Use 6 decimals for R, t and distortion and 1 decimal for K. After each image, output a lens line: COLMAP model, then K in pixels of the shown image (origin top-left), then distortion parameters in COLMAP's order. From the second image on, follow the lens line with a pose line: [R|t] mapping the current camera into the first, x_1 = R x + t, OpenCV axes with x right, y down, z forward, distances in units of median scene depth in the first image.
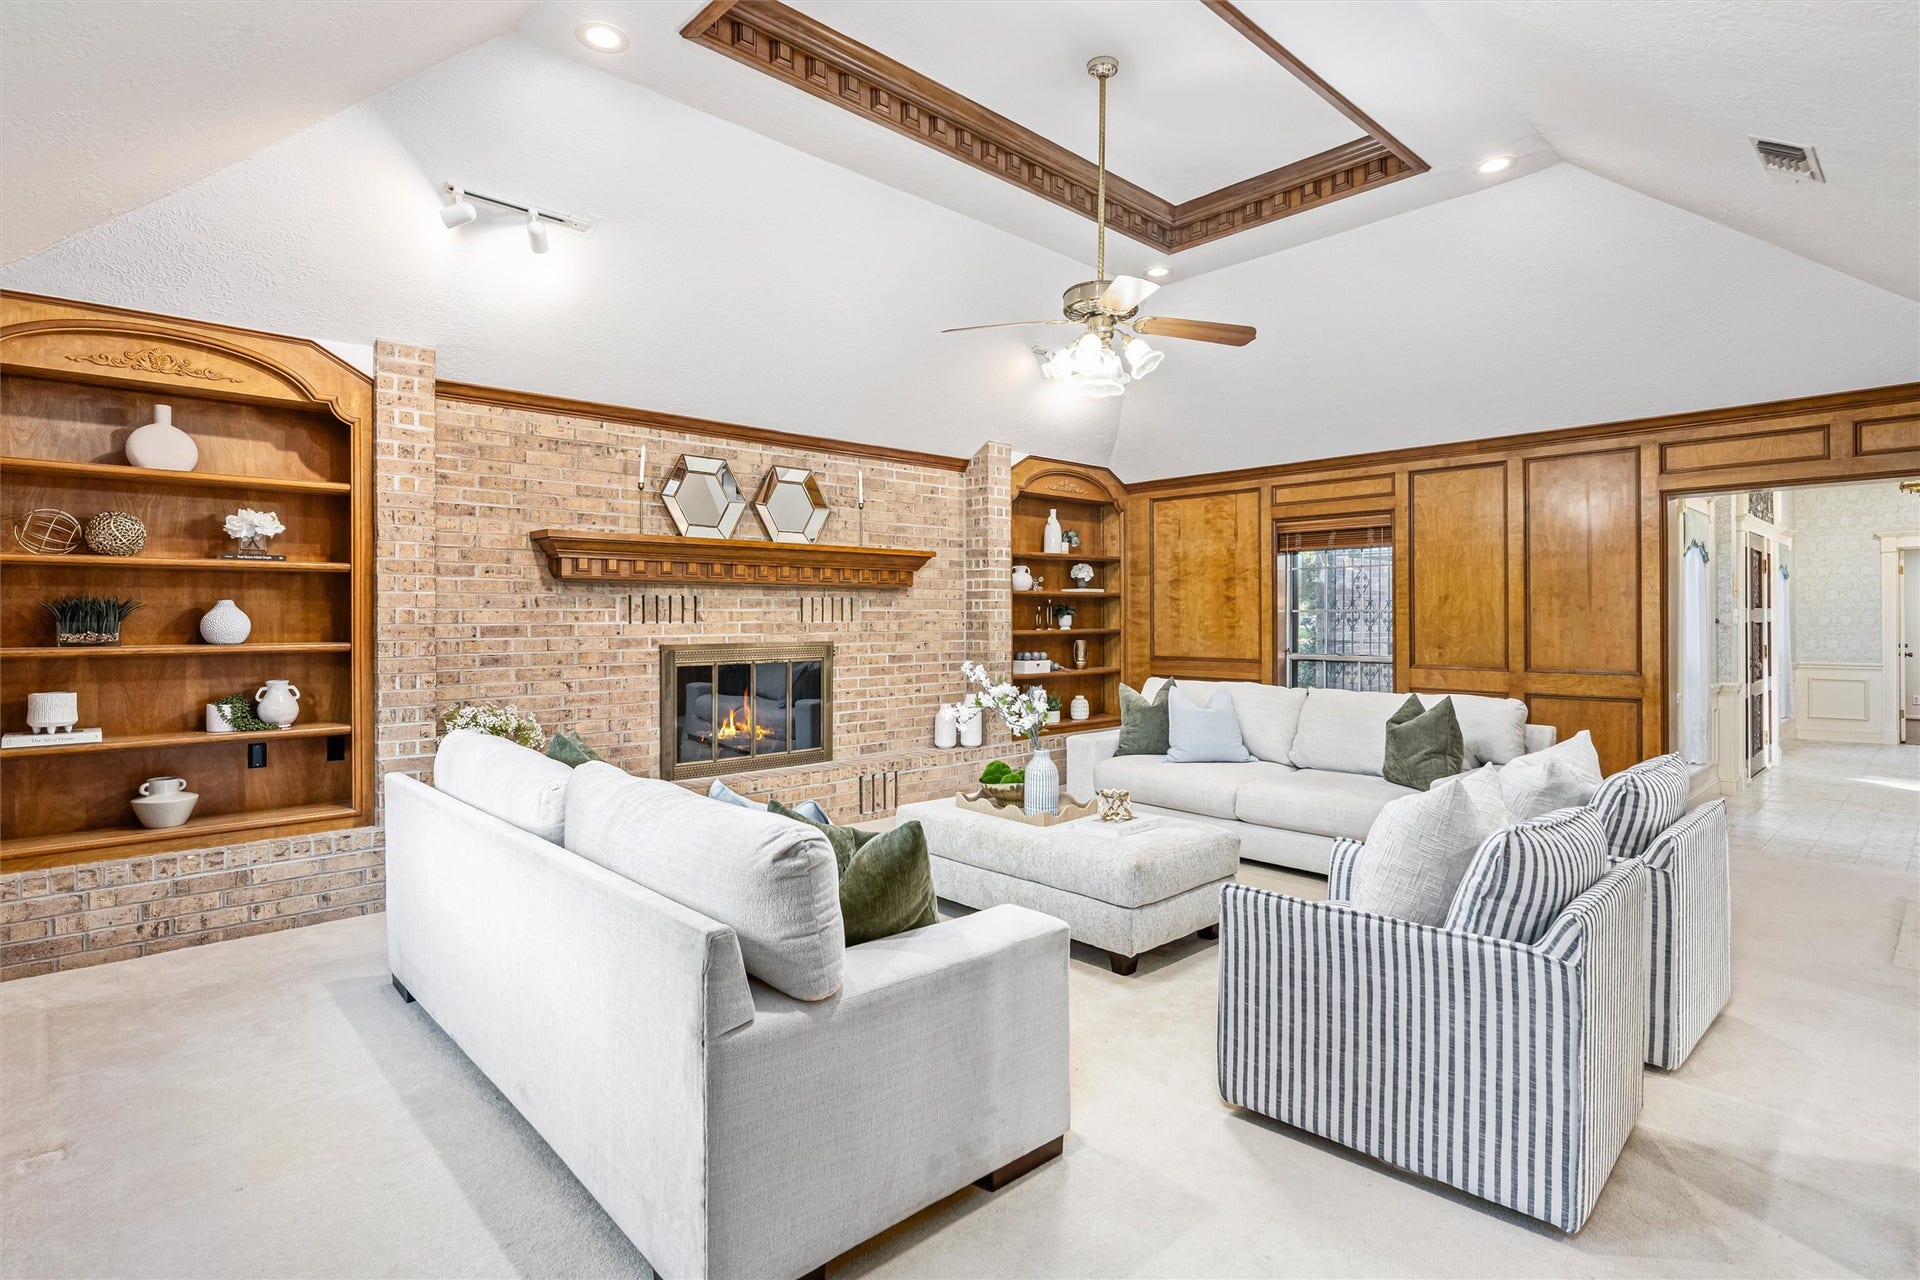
lens RADIAL K [[955.0, 0, 959.5], [0, 955.0, 629.5], [0, 0, 1]] dist [0.002434, 0.000243]
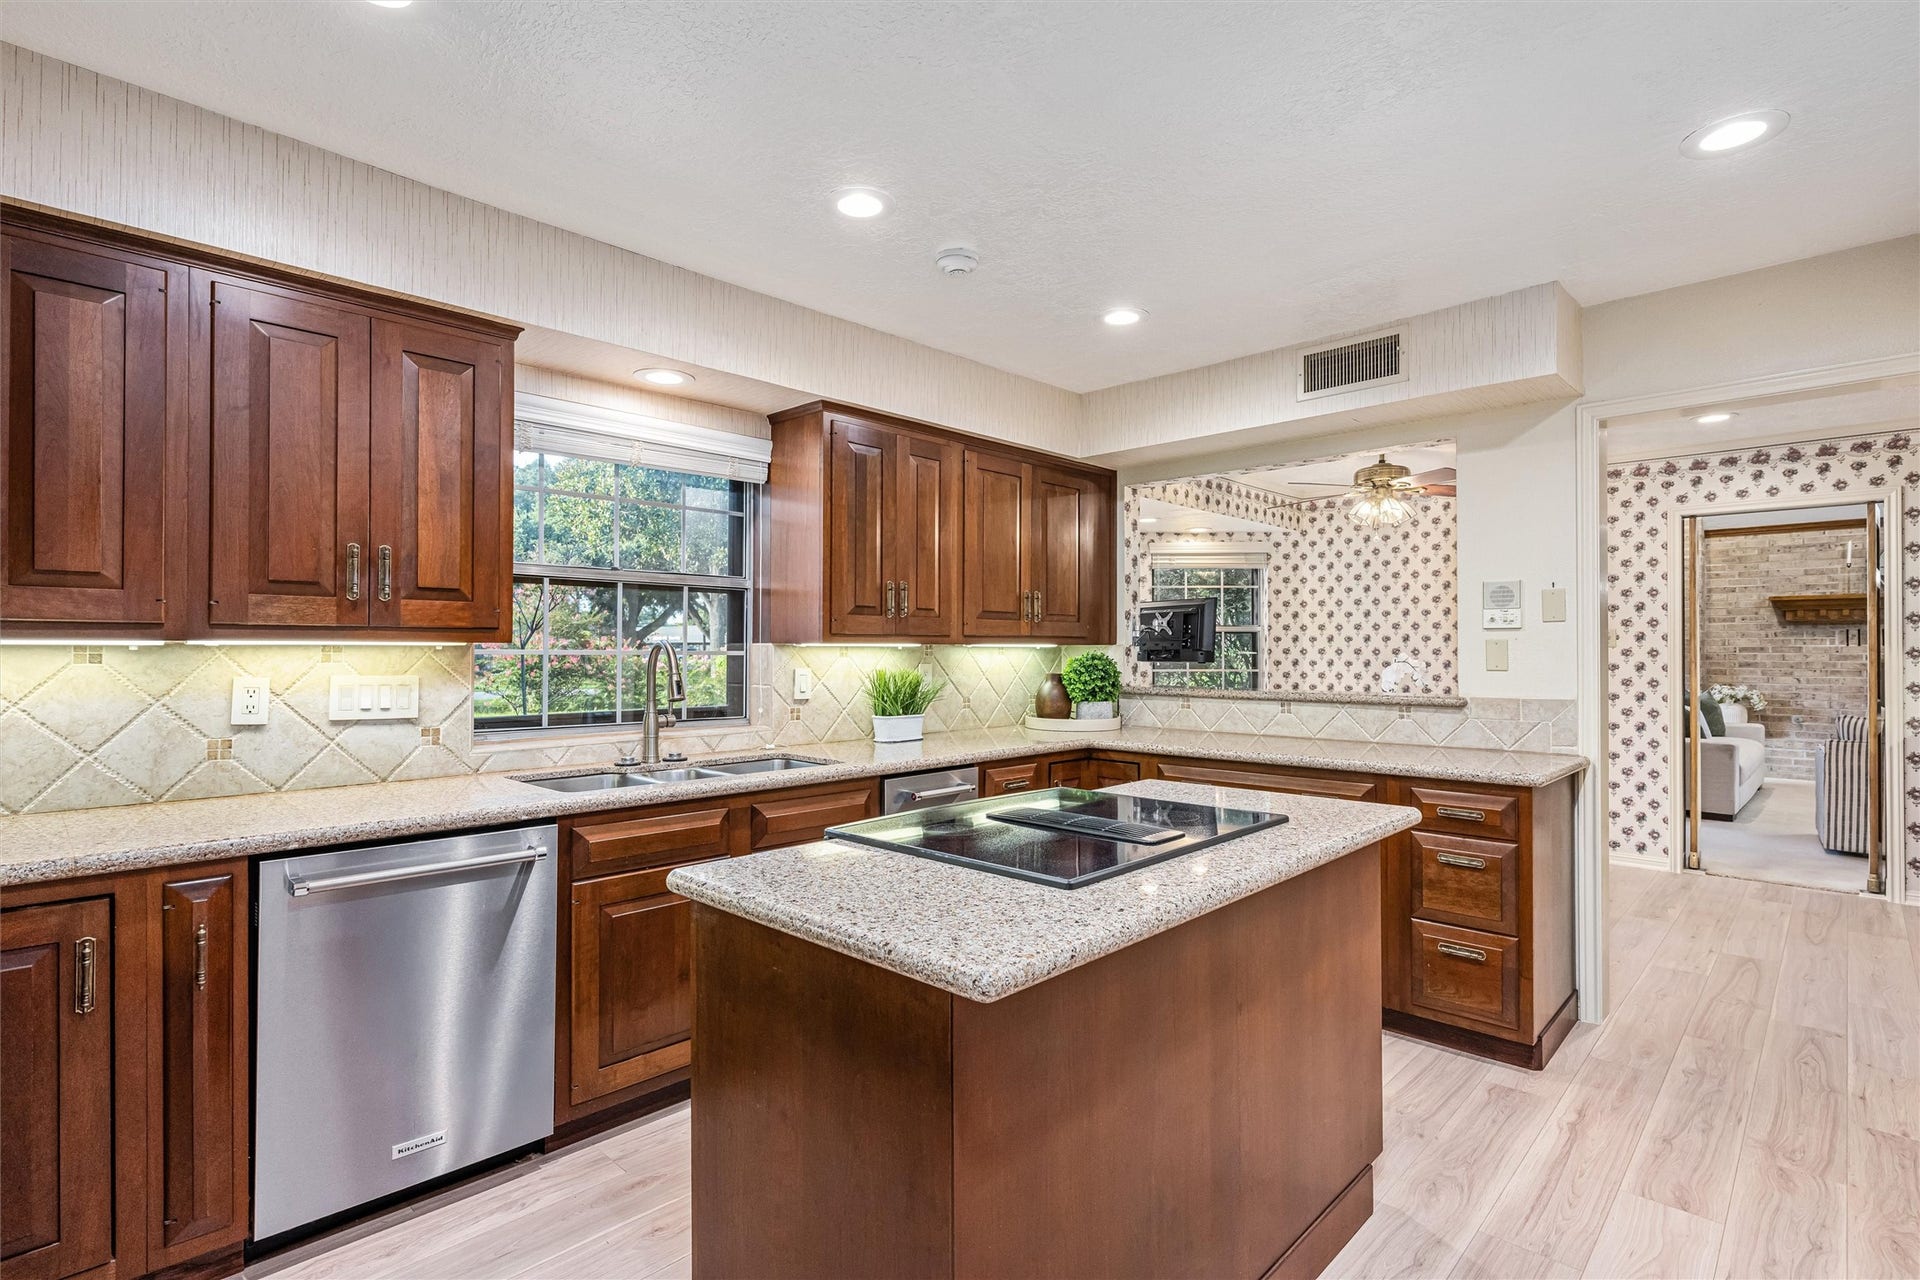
lens RADIAL K [[884.2, 0, 959.5], [0, 884.2, 644.1], [0, 0, 1]] dist [0.000223, 0.000029]
pose [[0.036438, -0.000514, -0.999336, 1.234524], [-0.009977, 0.999950, -0.000878, 0.007869], [0.999286, 0.010002, 0.036431, -0.667223]]
